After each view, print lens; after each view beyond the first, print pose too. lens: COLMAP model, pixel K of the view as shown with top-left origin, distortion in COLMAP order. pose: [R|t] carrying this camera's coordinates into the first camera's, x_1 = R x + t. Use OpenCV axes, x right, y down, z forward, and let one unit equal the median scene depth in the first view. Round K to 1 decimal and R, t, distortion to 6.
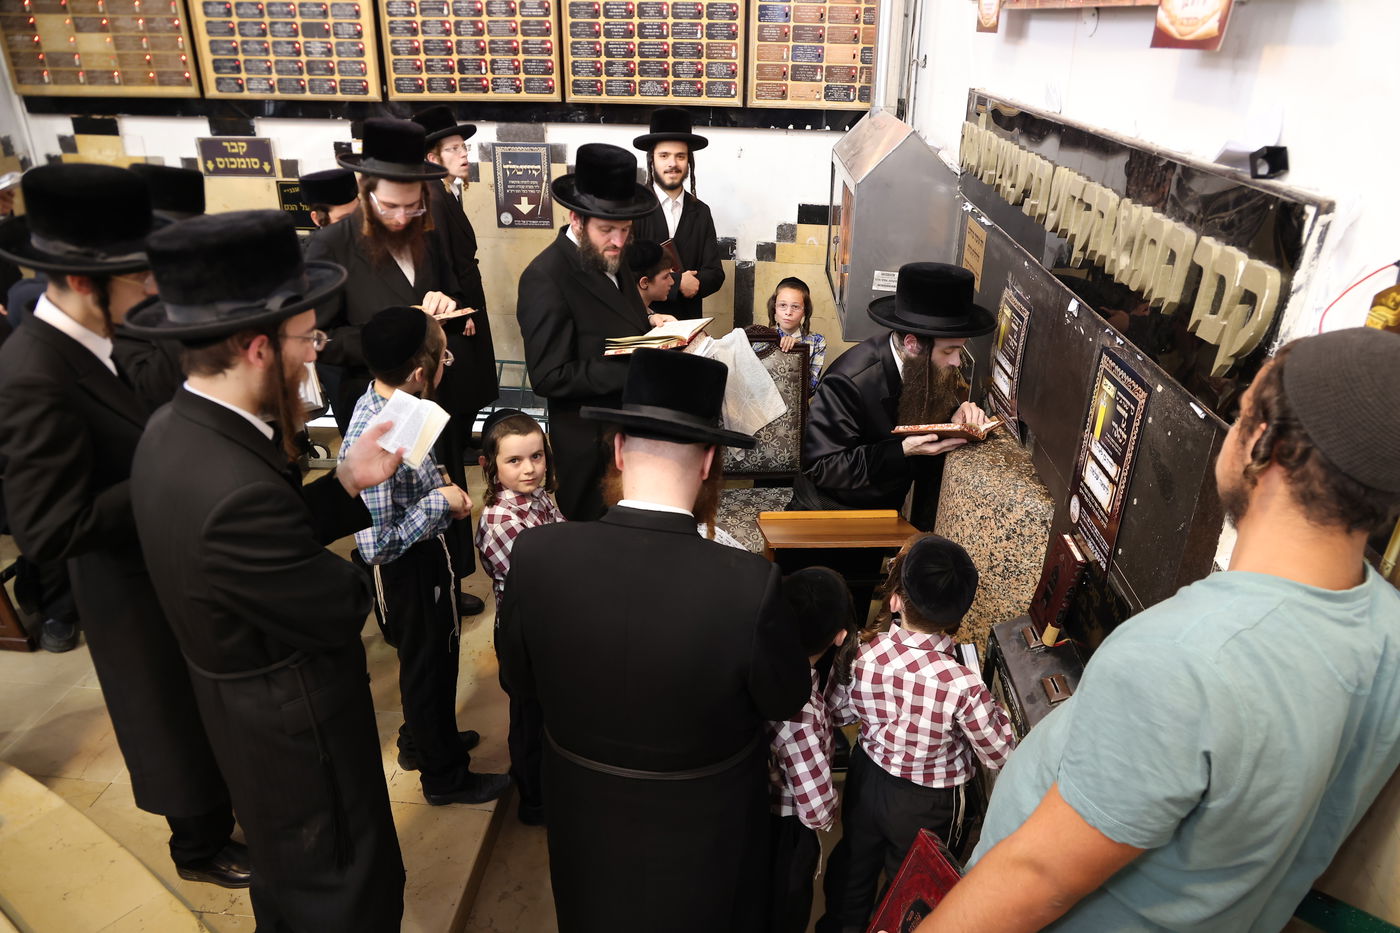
lens RADIAL K [[958.6, 0, 725.9], [0, 958.6, 494.0], [0, 0, 1]] dist [-0.094306, 0.063135]
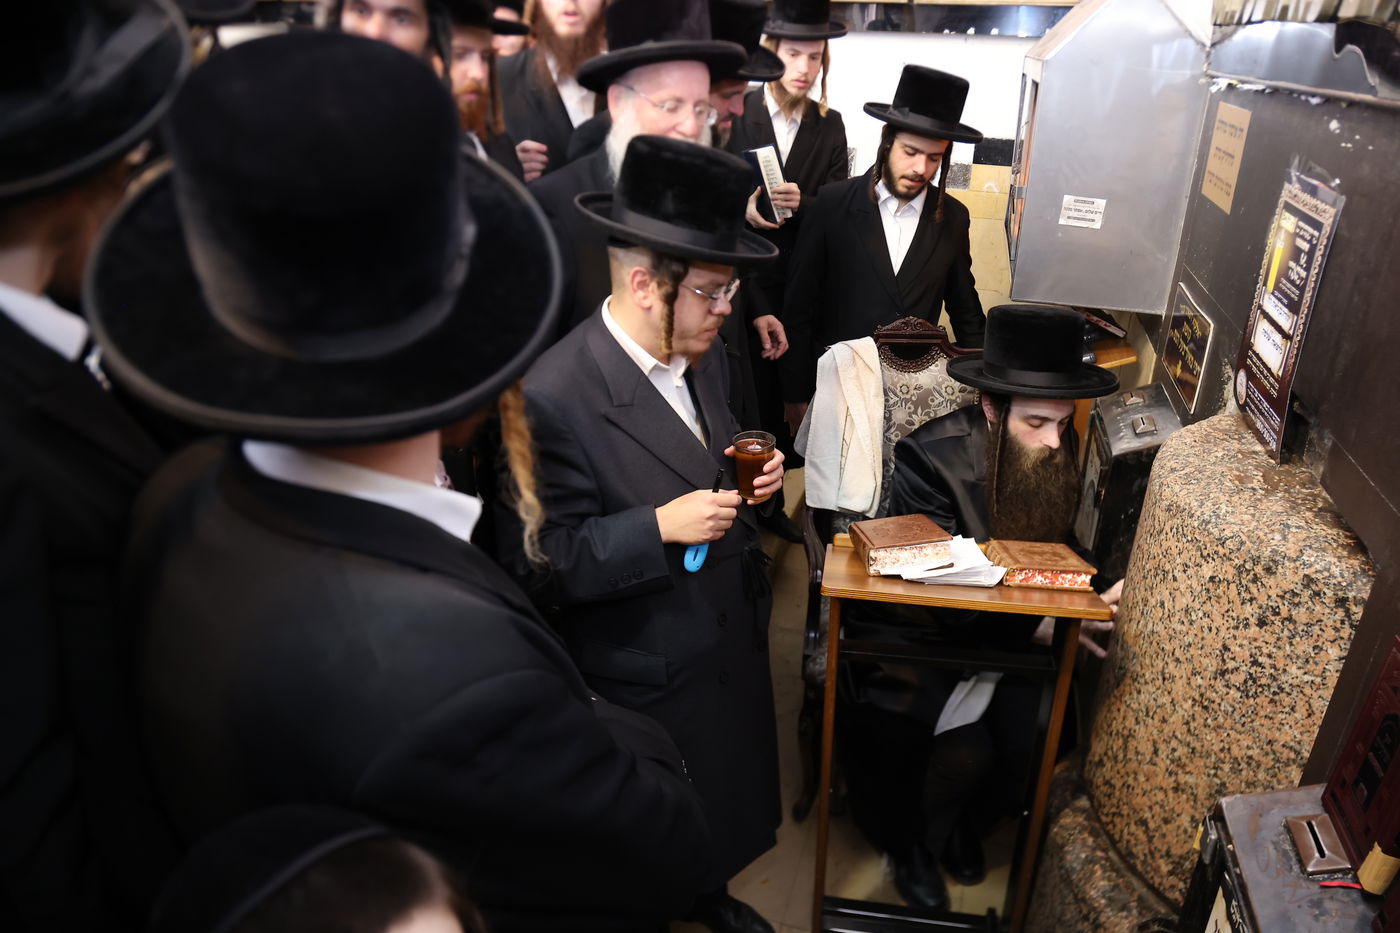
lens RADIAL K [[968.8, 0, 727.3], [0, 968.8, 488.7], [0, 0, 1]] dist [-0.087815, 0.056938]
pose [[0.977745, 0.084902, -0.191849, 0.092172], [-0.089269, 0.995906, -0.014218, 0.005469], [0.189856, 0.031028, 0.981322, 0.390420]]
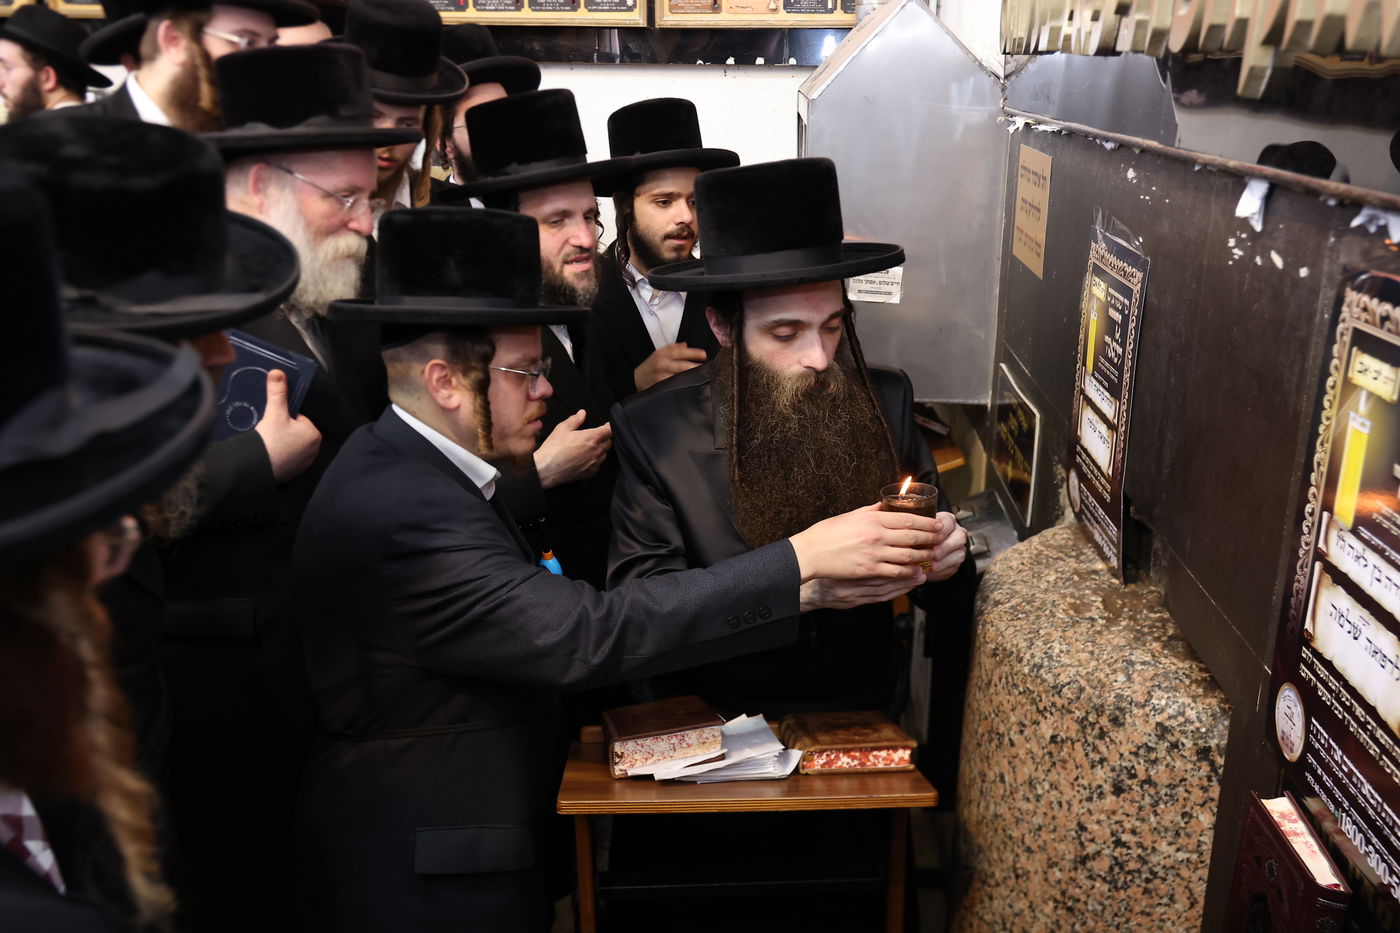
lens RADIAL K [[1318.3, 0, 723.1], [0, 1318.3, 486.8], [0, 0, 1]] dist [-0.001839, 0.084851]
pose [[0.999868, -0.009338, -0.013273, 0.122590], [0.007225, 0.988479, -0.151183, 0.001174], [0.014532, 0.151068, 0.988417, 0.374280]]
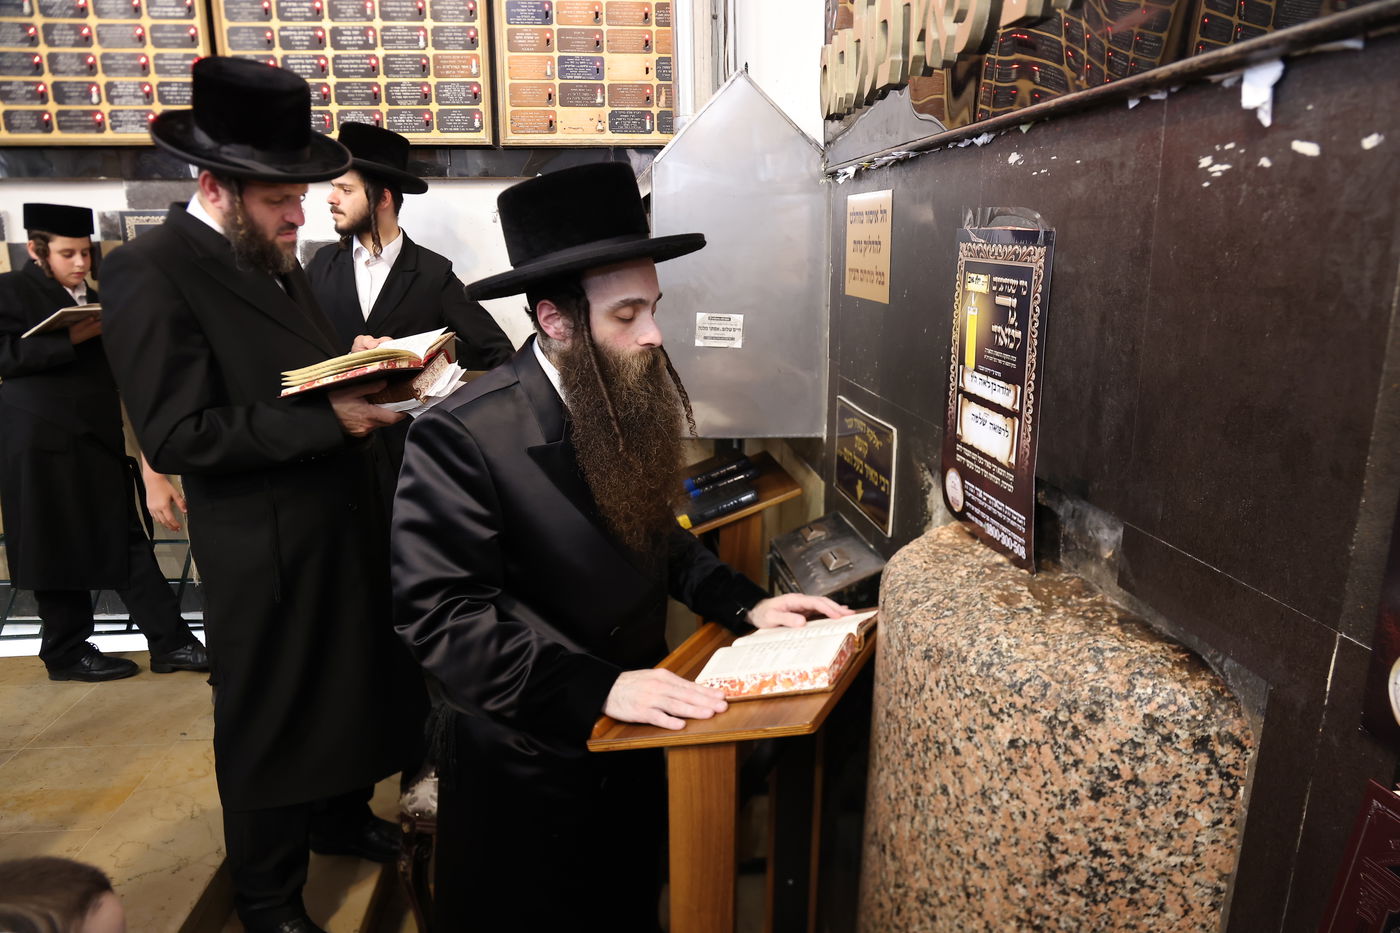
lens RADIAL K [[968.8, 0, 727.3], [0, 968.8, 488.7], [0, 0, 1]] dist [-0.087815, 0.056938]
pose [[0.984237, -0.059840, 0.166426, 0.091701], [0.094154, 0.973871, -0.206663, -0.006250], [-0.149711, 0.219075, 0.964154, 0.590107]]
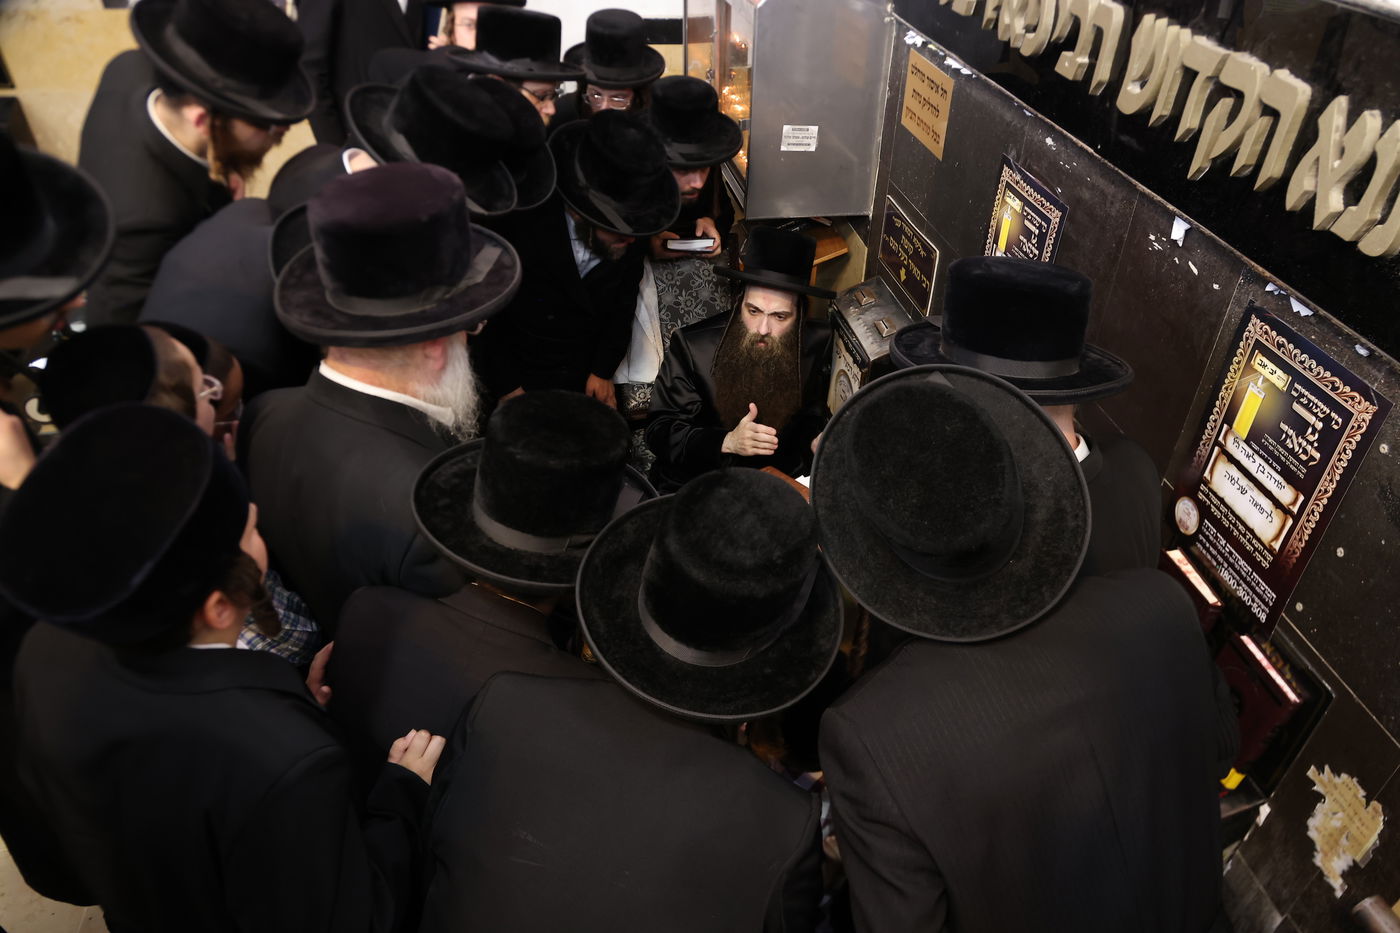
lens RADIAL K [[966.1, 0, 729.6], [0, 966.1, 491.5], [0, 0, 1]] dist [-0.090834, 0.063666]
pose [[0.971507, -0.142177, 0.189629, -0.094730], [0.099405, 0.970747, 0.218561, -0.159812], [-0.215156, -0.193484, 0.957221, 0.291314]]
